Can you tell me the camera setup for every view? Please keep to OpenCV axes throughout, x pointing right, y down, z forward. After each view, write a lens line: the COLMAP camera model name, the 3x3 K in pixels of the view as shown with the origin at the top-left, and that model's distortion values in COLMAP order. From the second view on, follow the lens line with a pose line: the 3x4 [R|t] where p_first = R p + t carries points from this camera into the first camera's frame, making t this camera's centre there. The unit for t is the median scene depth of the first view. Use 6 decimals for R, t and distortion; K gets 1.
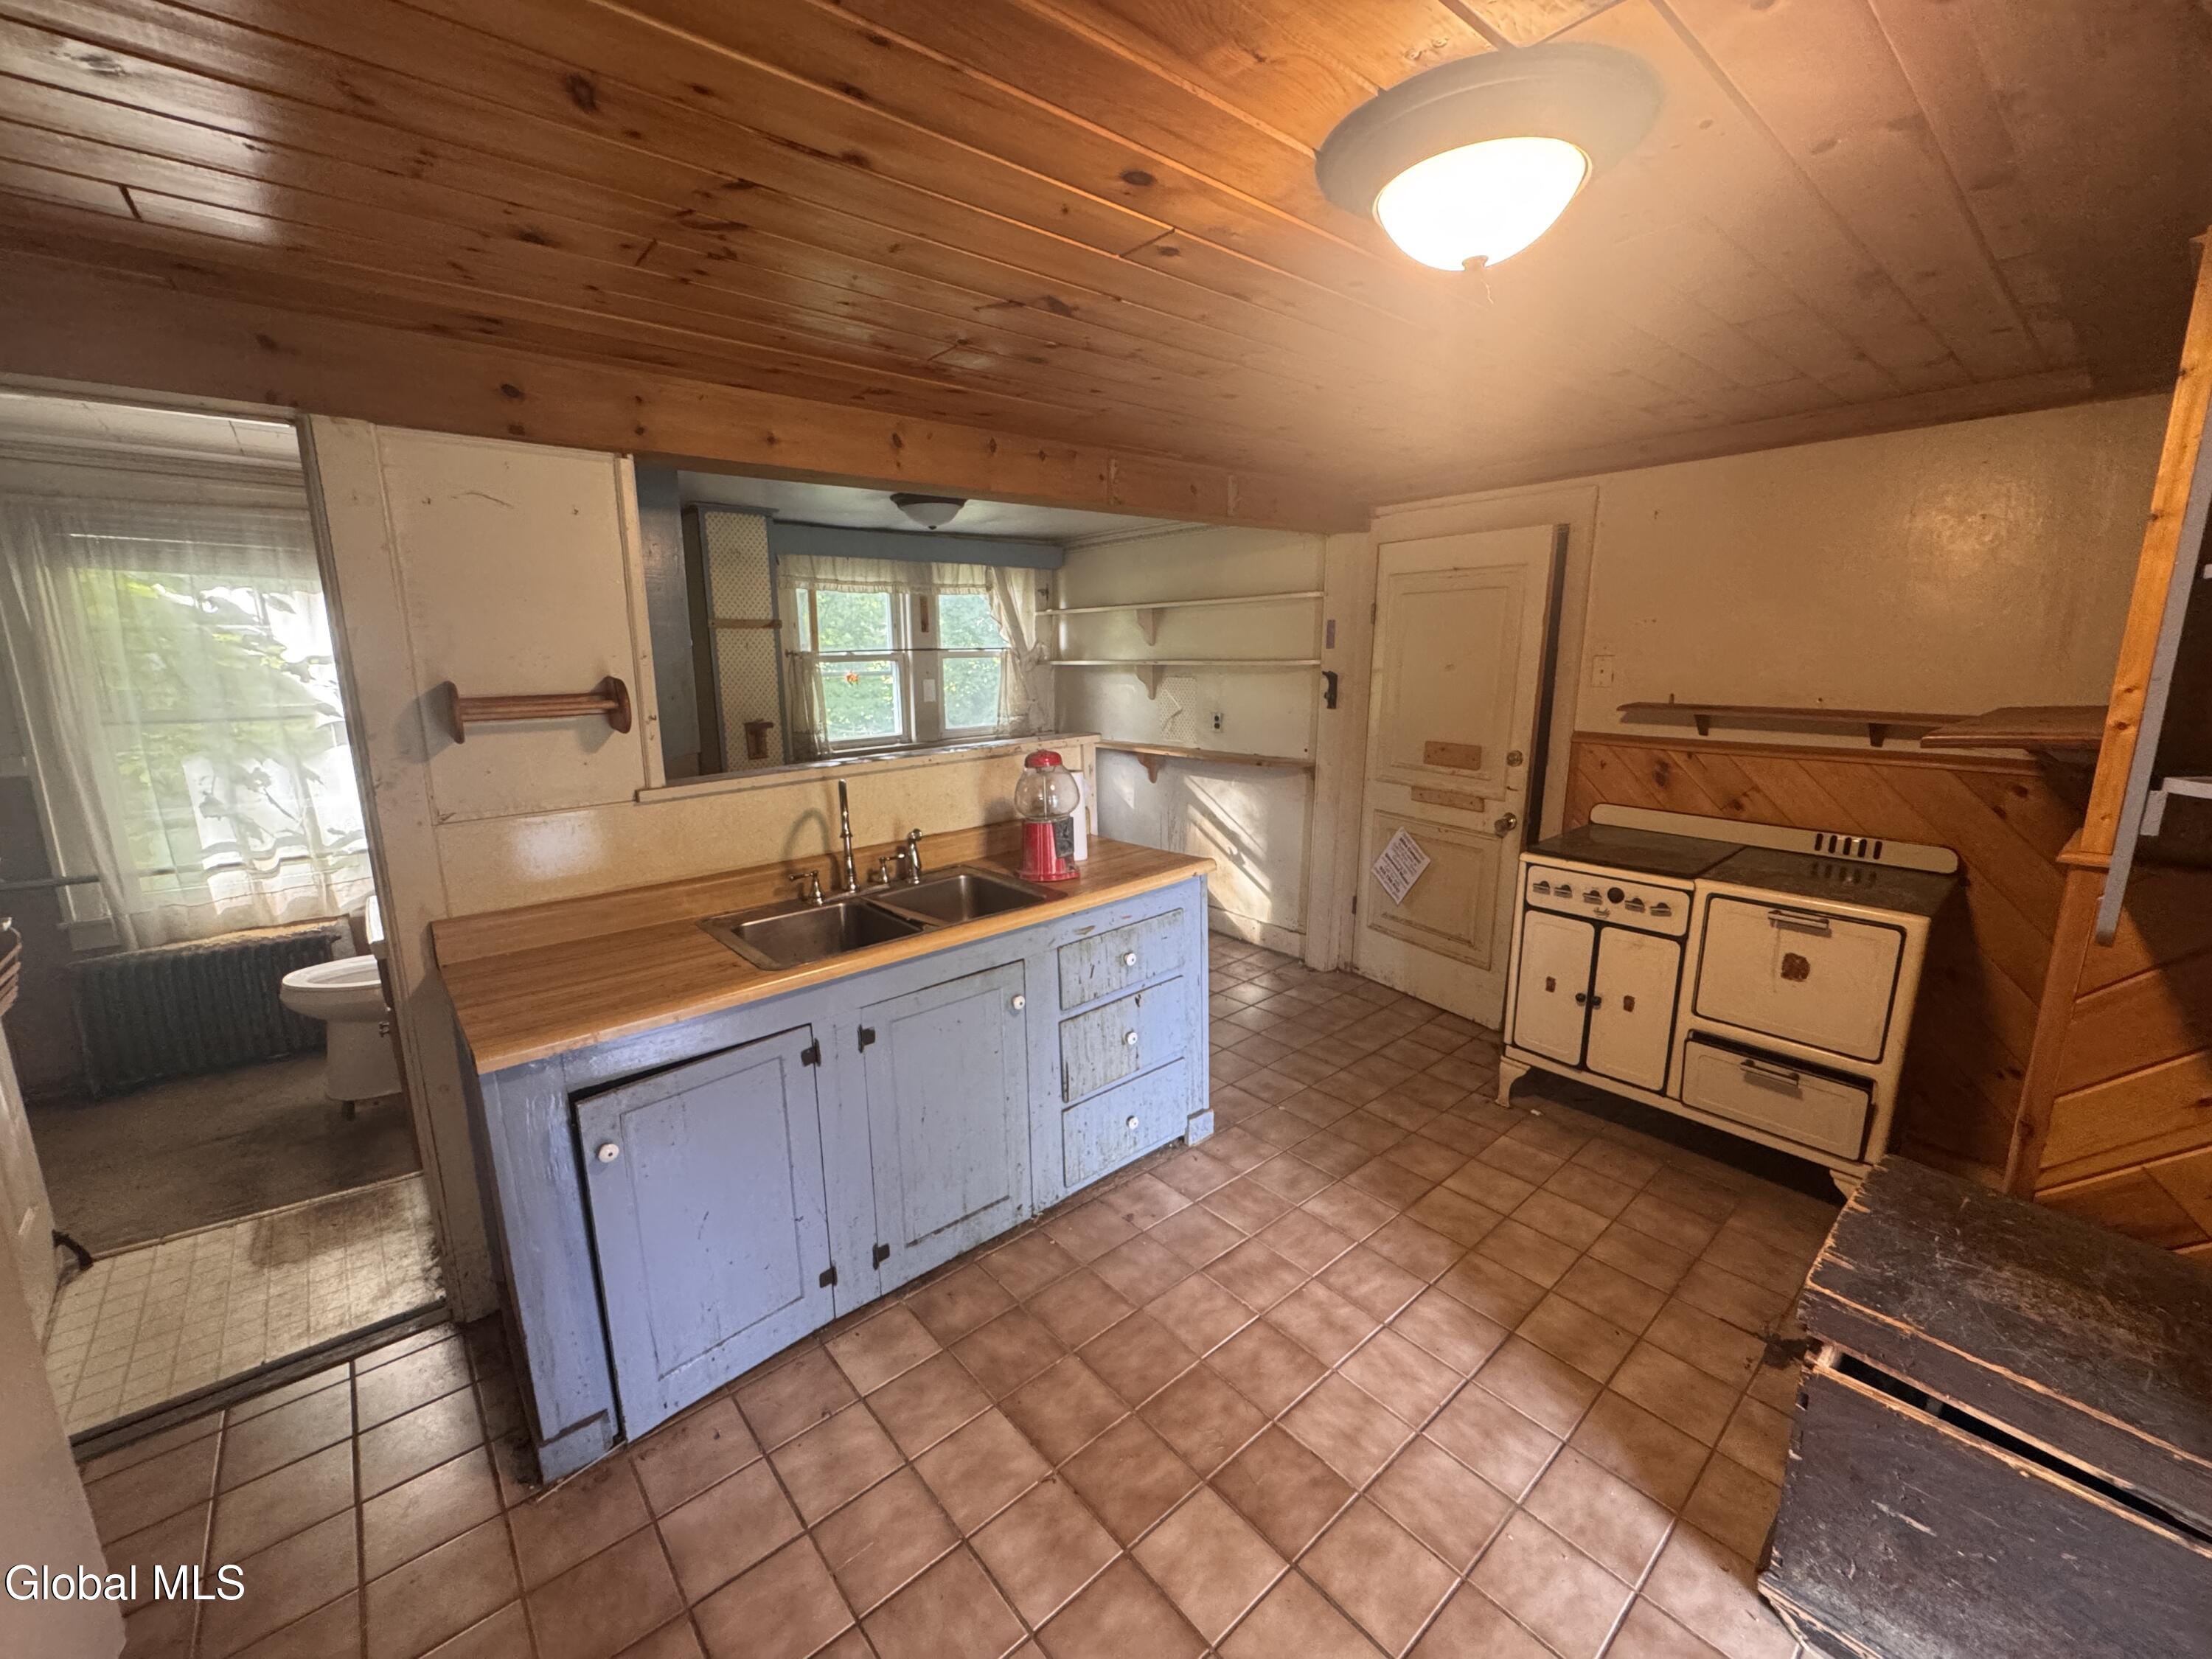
lens RADIAL K [[881.7, 0, 1101.5], [0, 881.7, 829.9], [0, 0, 1]] dist [-0.002713, 0.000410]
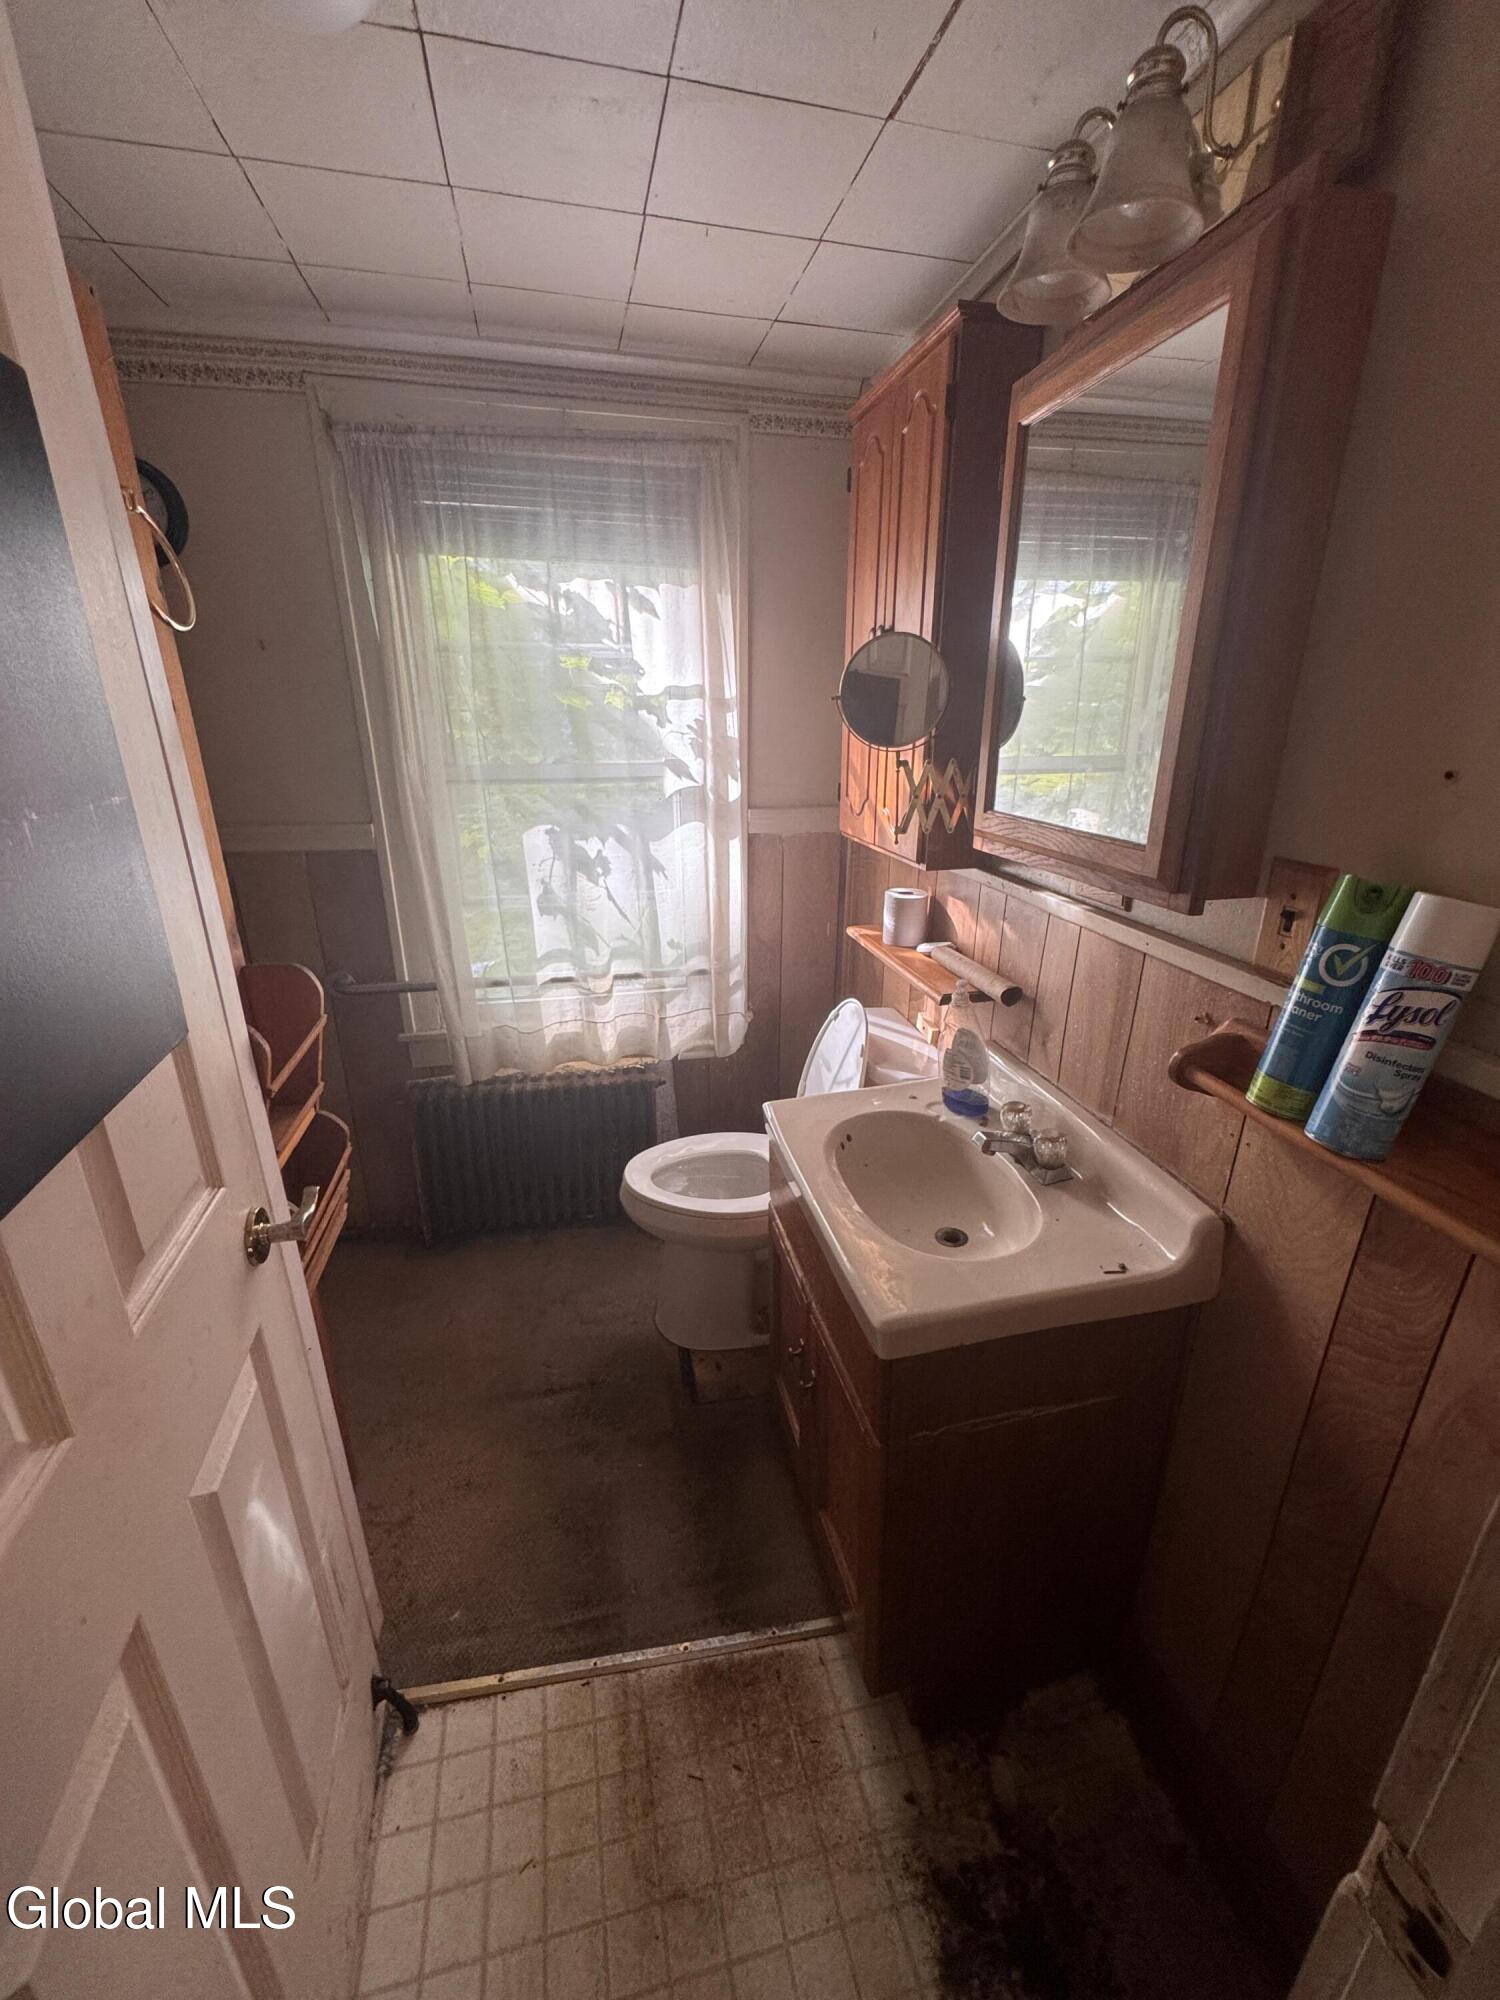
lens RADIAL K [[797.2, 0, 750.7], [0, 797.2, 995.0], [0, 0, 1]] dist [-0.002713, 0.000410]
pose [[0.886086, 0.156350, -0.436357, -0.563505], [-0.093209, 0.982267, 0.162679, -0.073590], [0.454053, -0.103475, 0.884945, 0.482435]]
